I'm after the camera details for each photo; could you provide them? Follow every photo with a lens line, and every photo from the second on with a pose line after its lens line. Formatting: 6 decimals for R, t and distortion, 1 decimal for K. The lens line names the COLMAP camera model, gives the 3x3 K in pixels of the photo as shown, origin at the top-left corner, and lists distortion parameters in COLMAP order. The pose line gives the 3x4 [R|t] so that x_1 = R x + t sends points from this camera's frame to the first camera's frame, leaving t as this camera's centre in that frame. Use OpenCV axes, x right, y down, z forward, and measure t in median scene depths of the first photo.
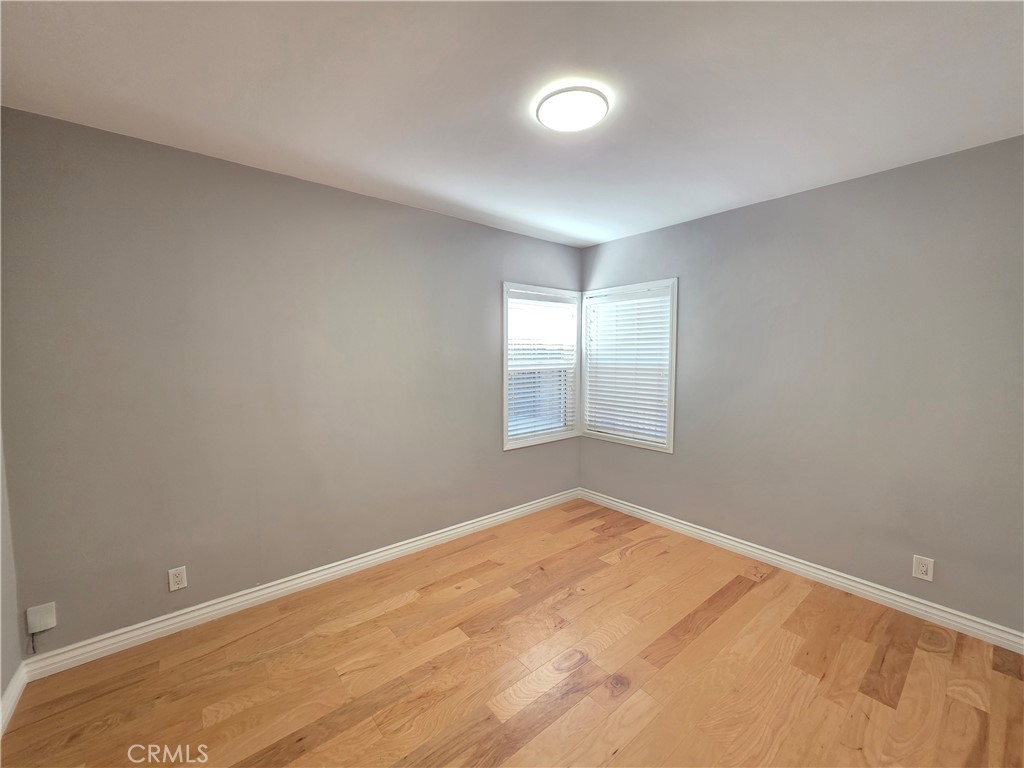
lens RADIAL K [[406.6, 0, 510.9], [0, 406.6, 383.0], [0, 0, 1]] dist [0.001440, 0.000046]
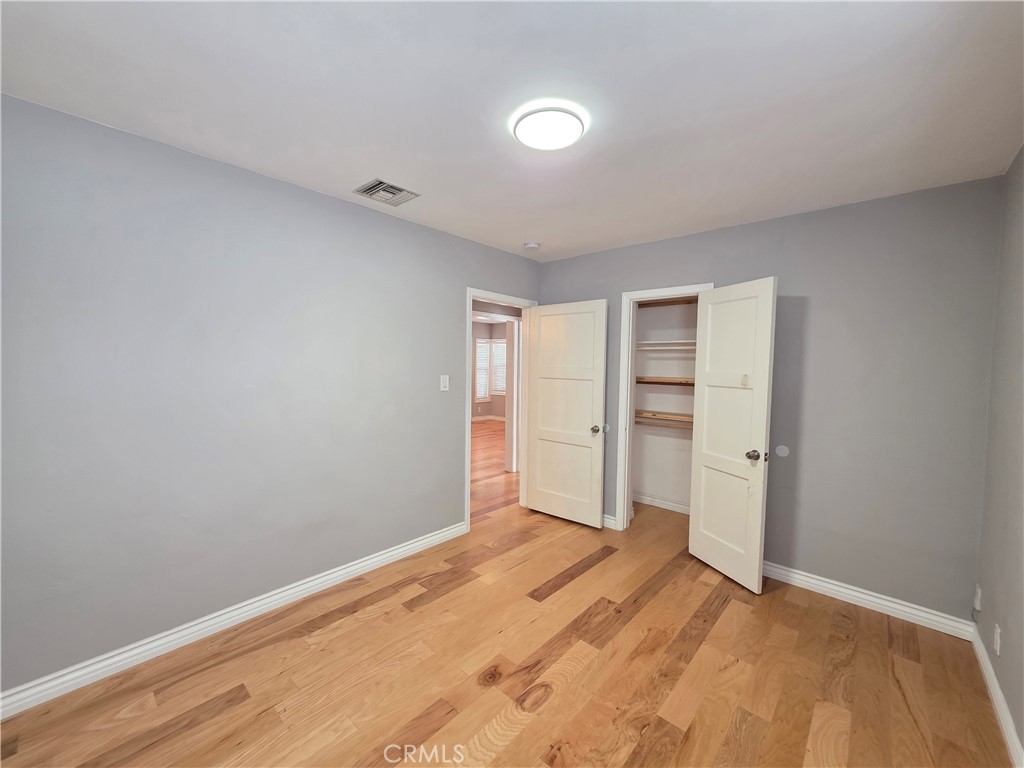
lens RADIAL K [[406.6, 0, 510.9], [0, 406.6, 383.0], [0, 0, 1]] dist [0.001440, 0.000046]
pose [[-0.989737, -0.007900, -0.142680, 0.350212], [-0.024606, 0.992978, 0.115709, -0.137433], [0.140764, 0.118032, -0.982982, 1.879777]]
